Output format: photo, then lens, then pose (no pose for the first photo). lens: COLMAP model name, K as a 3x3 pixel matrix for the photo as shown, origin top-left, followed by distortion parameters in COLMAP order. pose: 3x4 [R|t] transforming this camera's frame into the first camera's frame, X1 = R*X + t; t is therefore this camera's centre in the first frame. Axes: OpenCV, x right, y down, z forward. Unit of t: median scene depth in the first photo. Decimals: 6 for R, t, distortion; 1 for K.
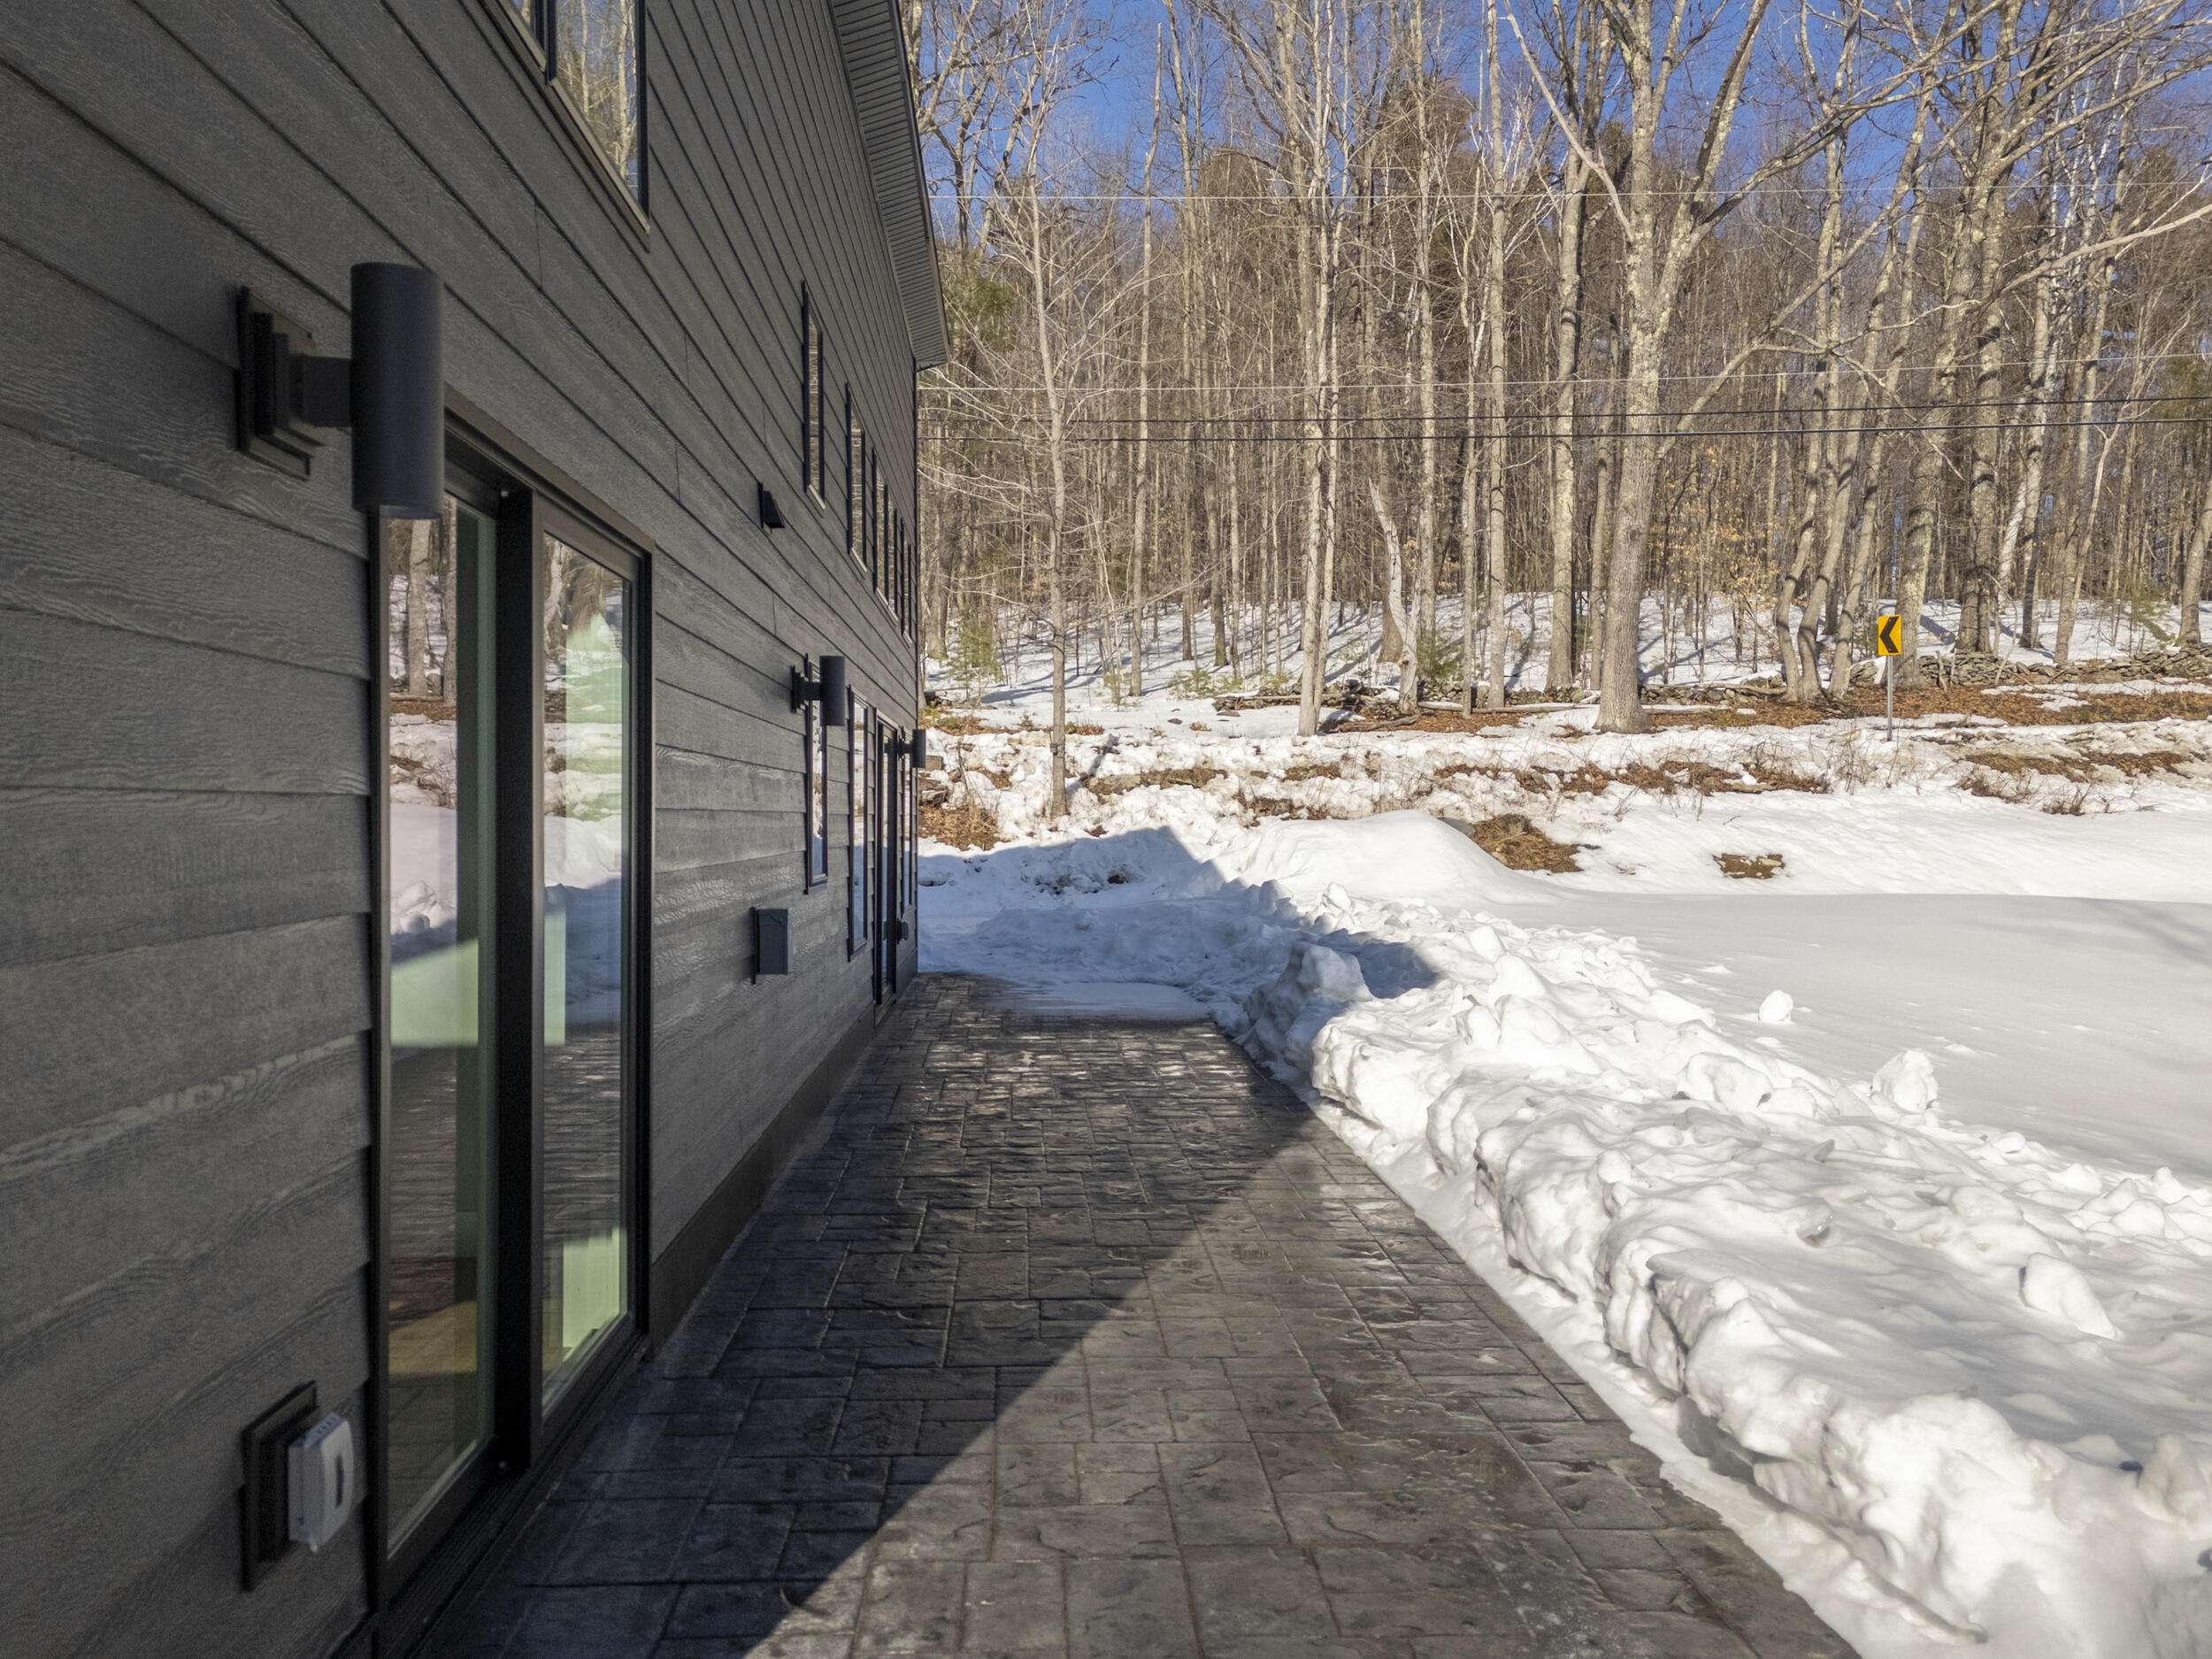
lens RADIAL K [[1613.5, 0, 1106.0], [0, 1613.5, 829.5], [0, 0, 1]] dist [0.064633, -0.058829]
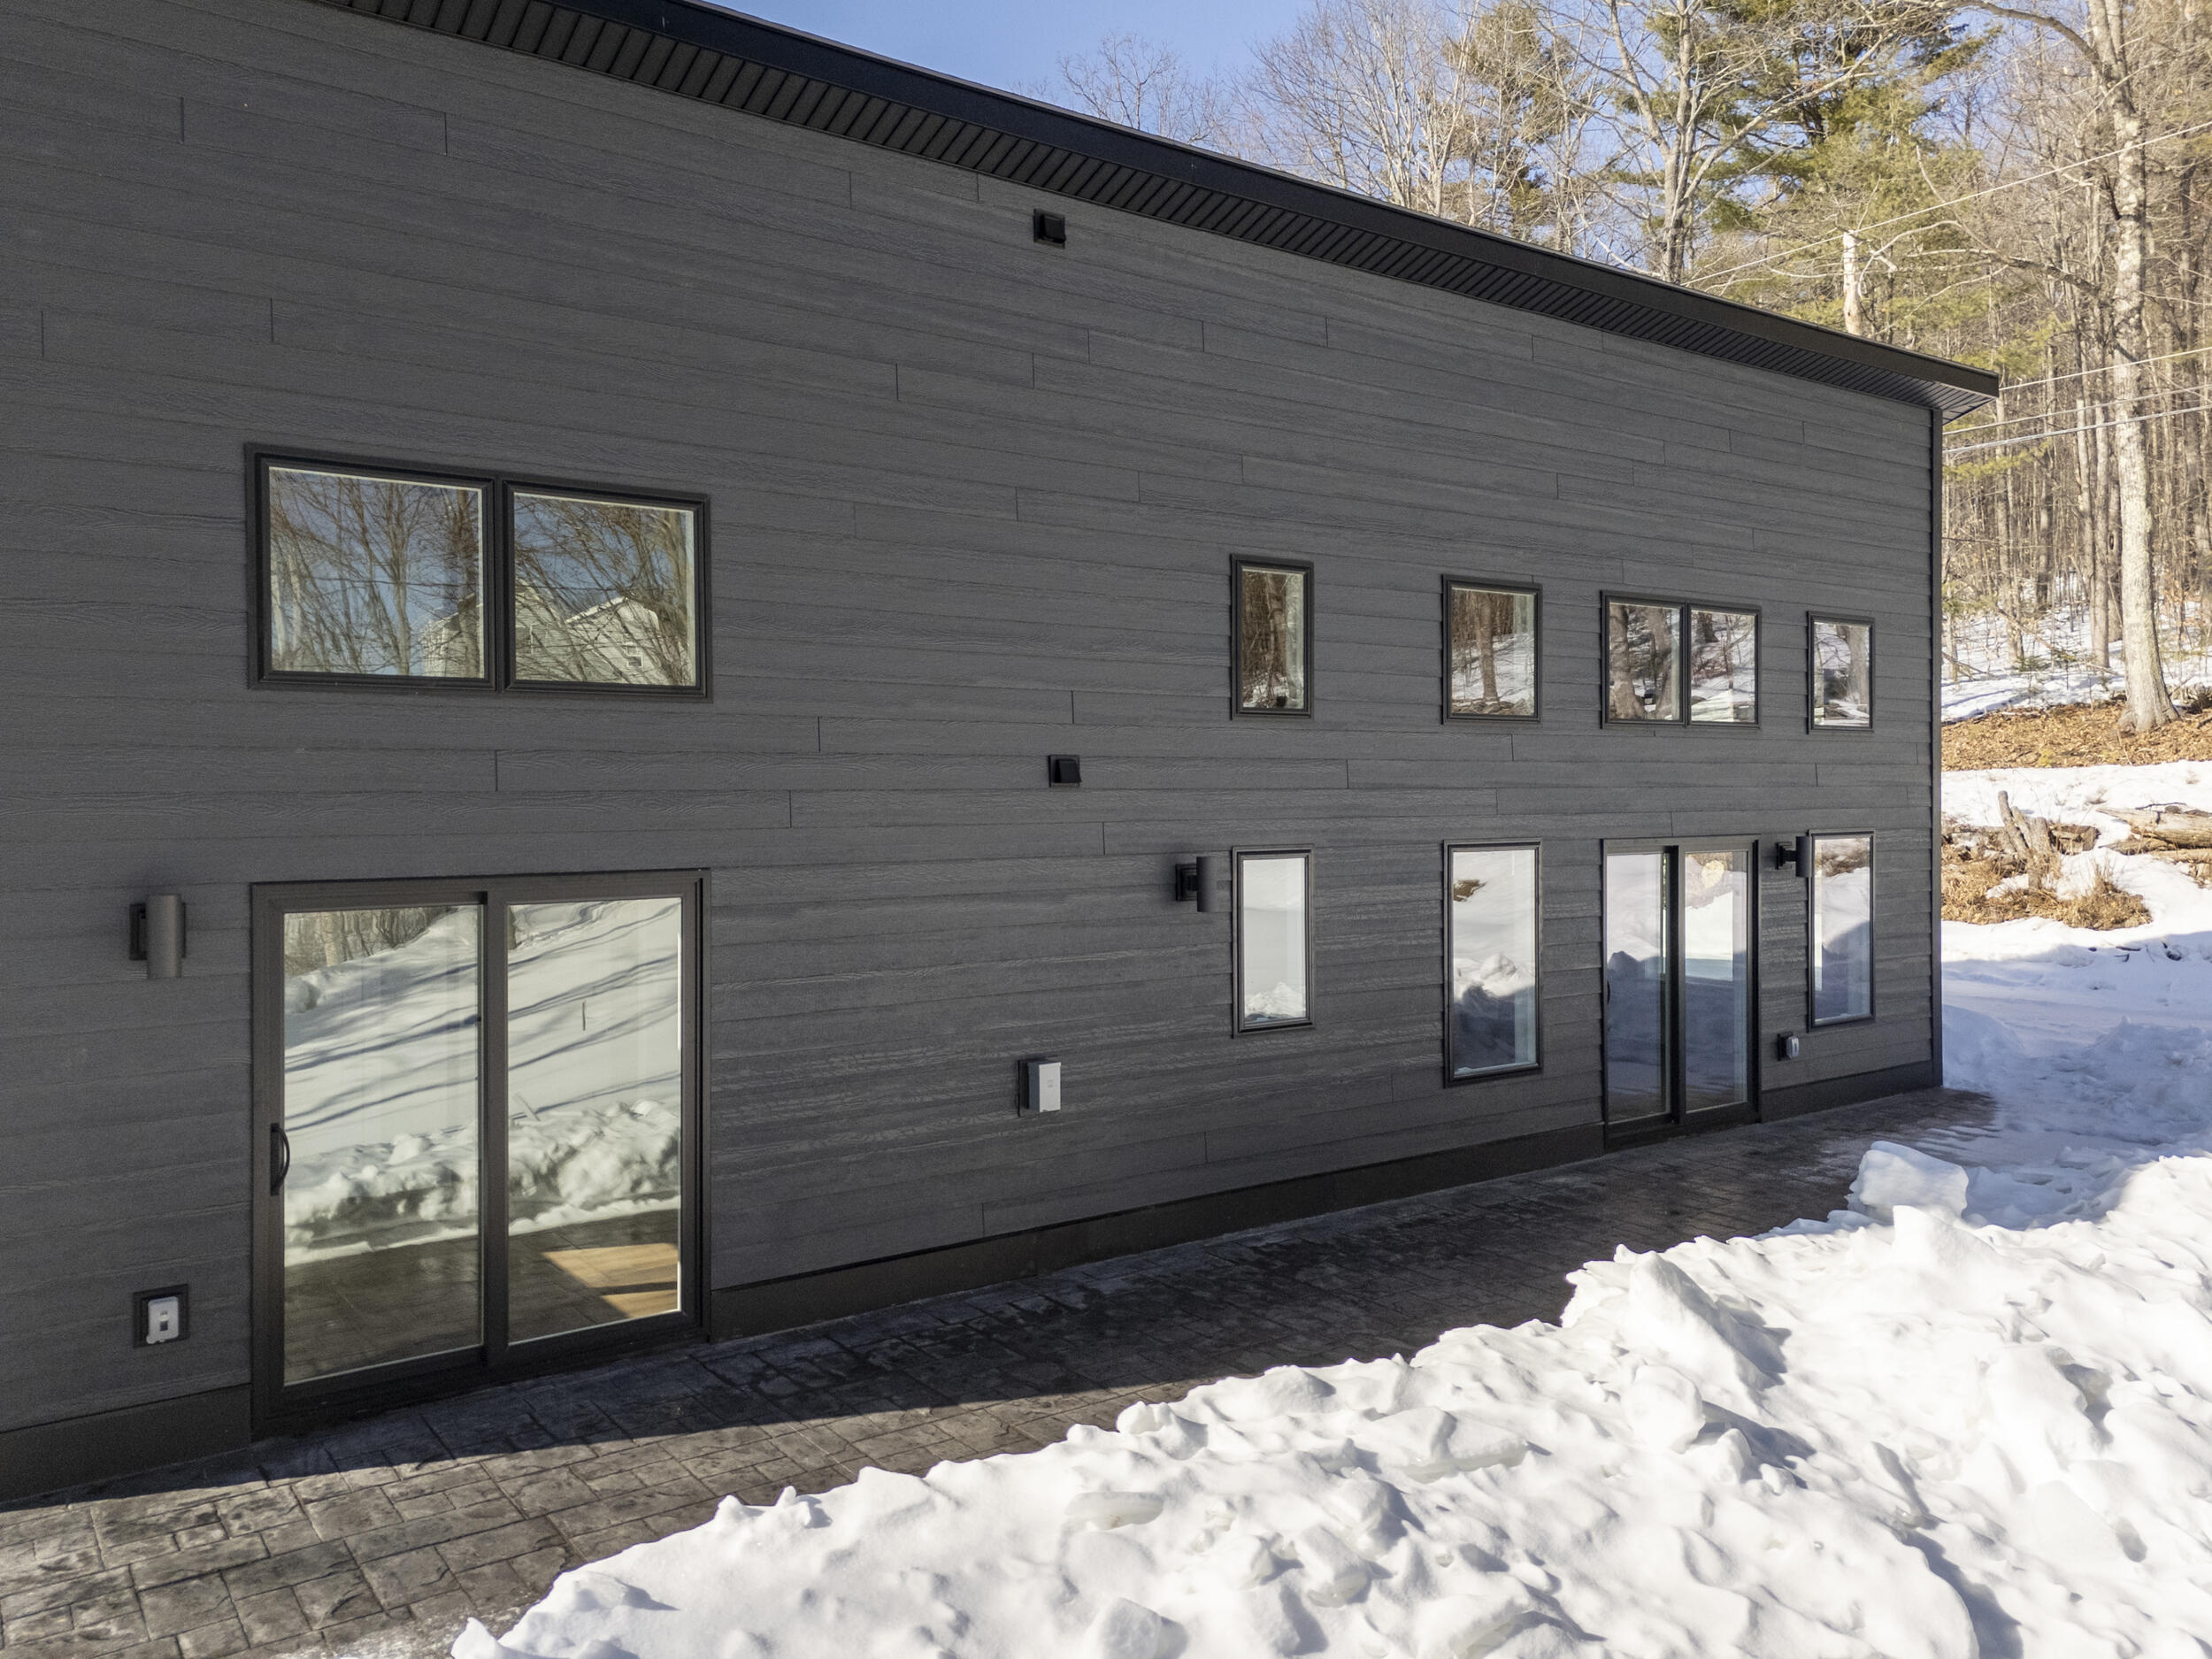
lens RADIAL K [[1613.5, 0, 1106.0], [0, 1613.5, 829.5], [0, 0, 1]] dist [0.064633, -0.058829]
pose [[0.545256, 0.004811, -0.838256, 1.606138], [0.004642, 0.999951, 0.008759, -0.267542], [0.838257, -0.008667, 0.545207, 0.487303]]
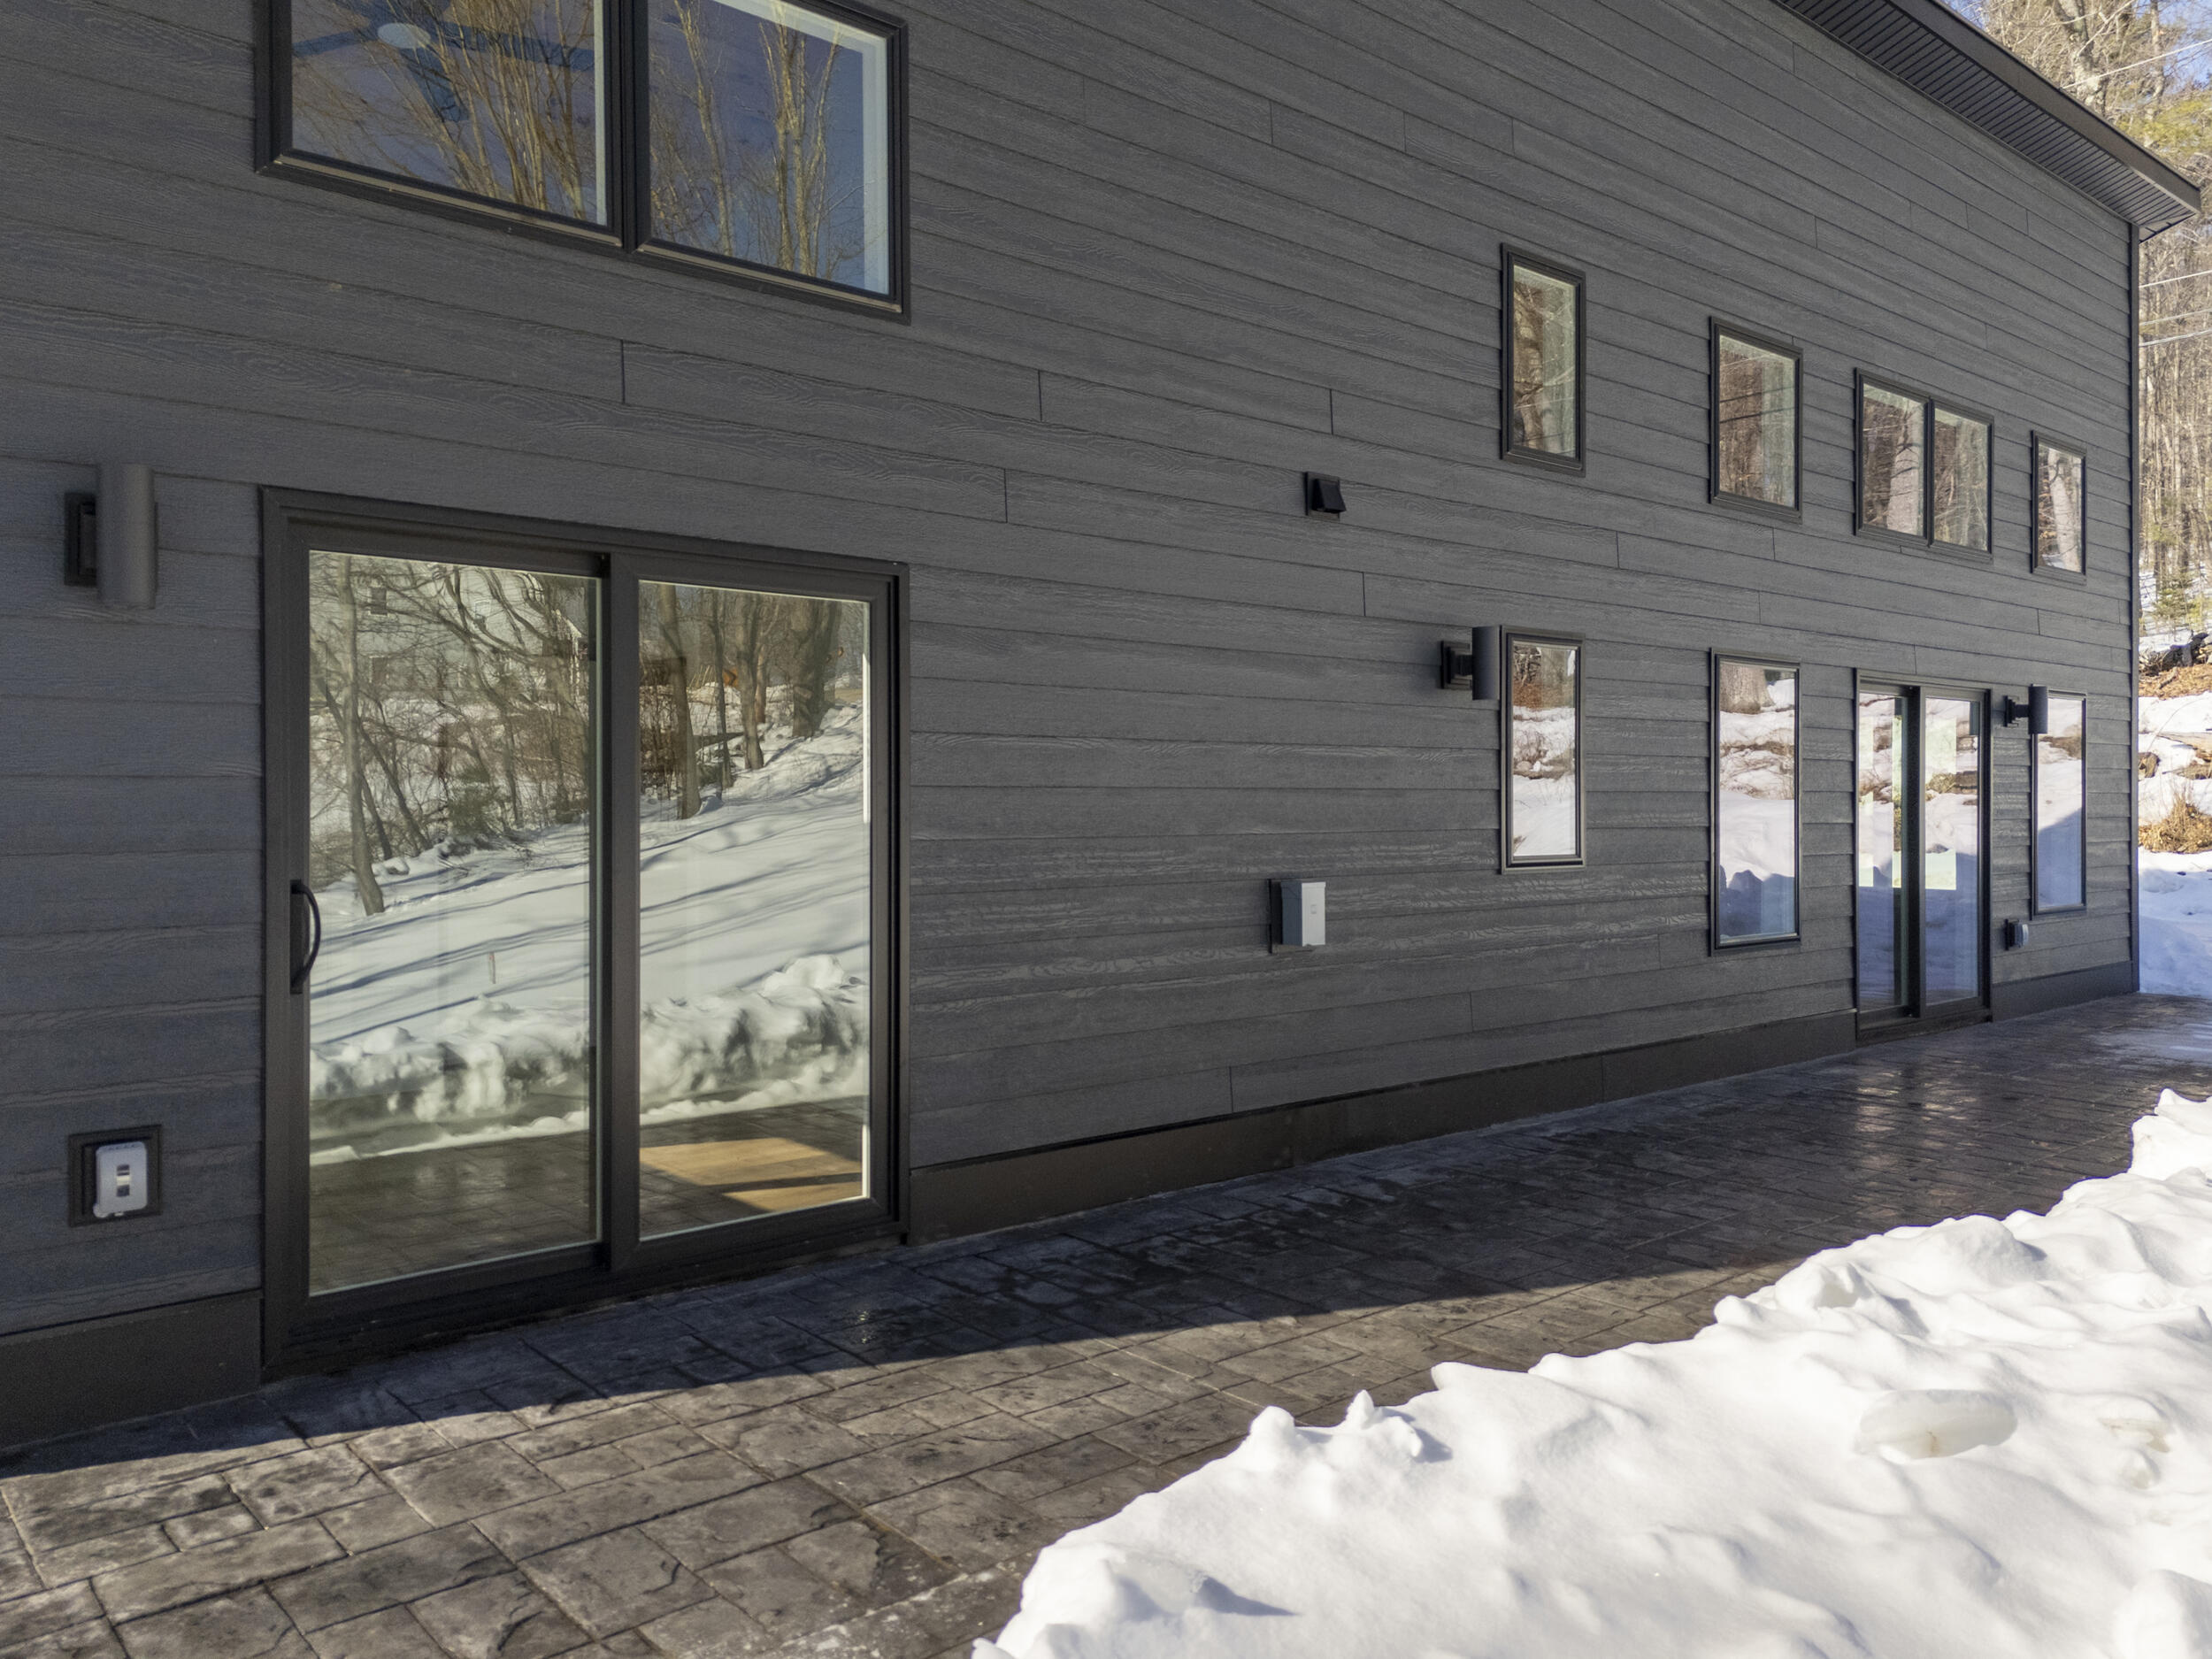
lens RADIAL K [[1626.0, 0, 1115.4], [0, 1626.0, 832.7], [0, 0, 1]] dist [0.059534, -0.051832]
pose [[0.613075, 0.004030, -0.790014, 0.880980], [0.001611, 0.999979, 0.006352, 0.016576], [0.790023, -0.005167, 0.613056, 0.450082]]
